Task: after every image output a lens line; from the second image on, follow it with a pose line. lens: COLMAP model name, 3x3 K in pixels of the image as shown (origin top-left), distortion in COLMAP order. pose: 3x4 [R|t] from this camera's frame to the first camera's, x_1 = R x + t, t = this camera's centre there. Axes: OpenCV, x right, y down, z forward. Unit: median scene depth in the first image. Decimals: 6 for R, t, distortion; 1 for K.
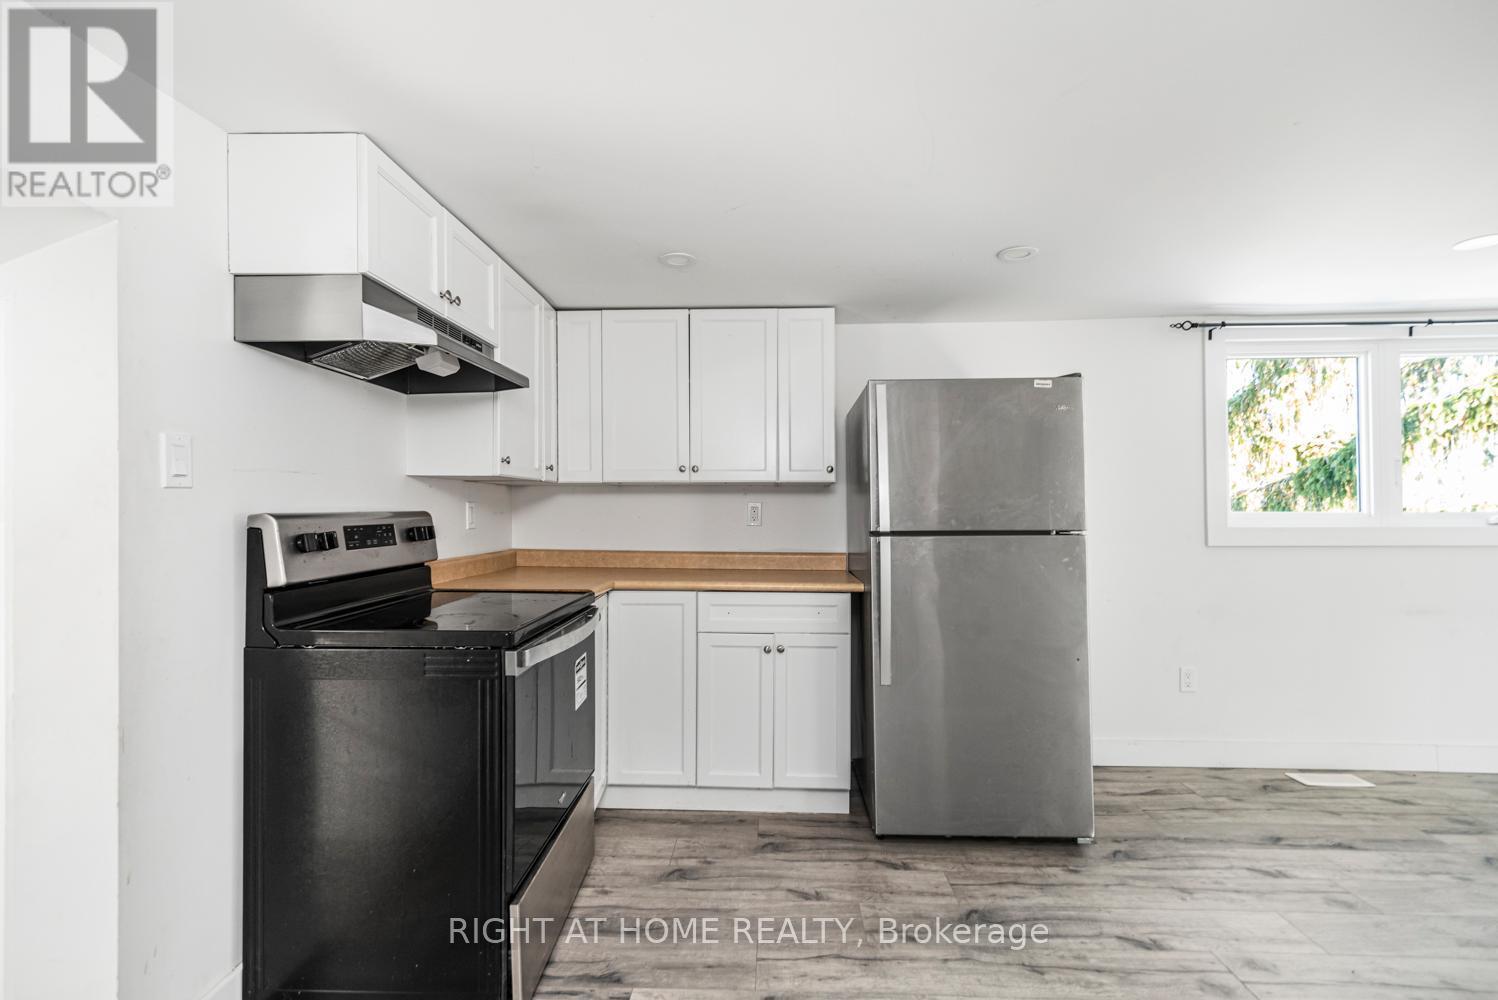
lens RADIAL K [[670.7, 0, 742.5], [0, 670.7, 506.0], [0, 0, 1]] dist [0.018371, -0.000850]
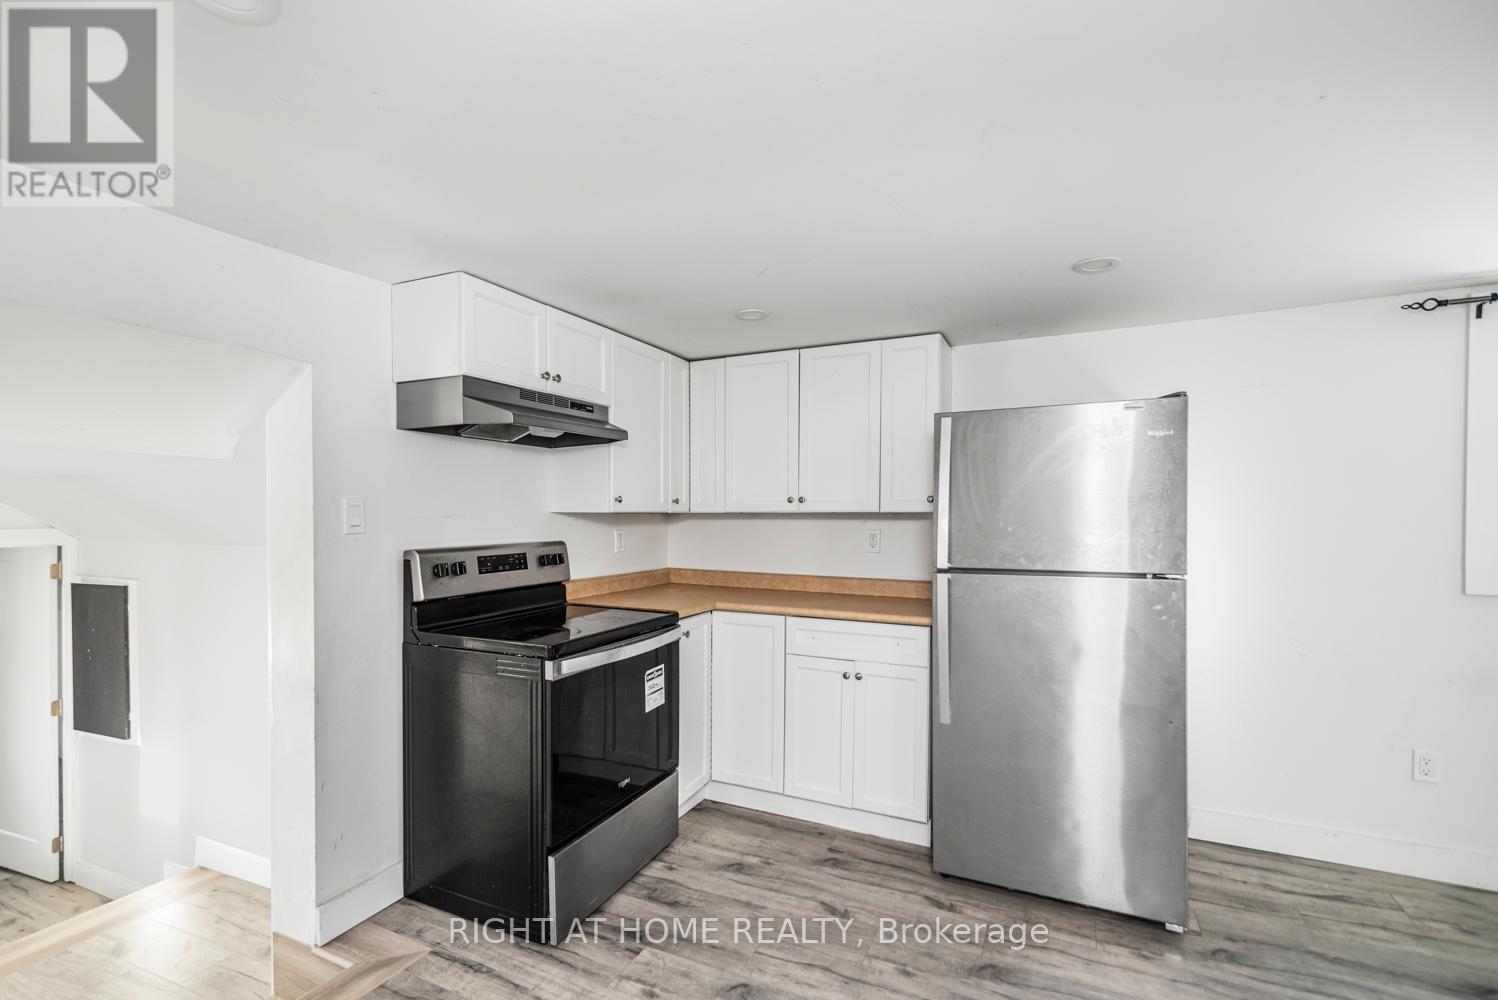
lens RADIAL K [[670.7, 0, 746.5], [0, 670.7, 525.5], [0, 0, 1]] dist [0.018371, -0.000850]
pose [[0.919863, 0.007134, -0.392176, 0.331112], [0.001196, 0.999779, 0.020993, -0.046139], [0.392239, -0.019780, 0.919651, -0.018131]]
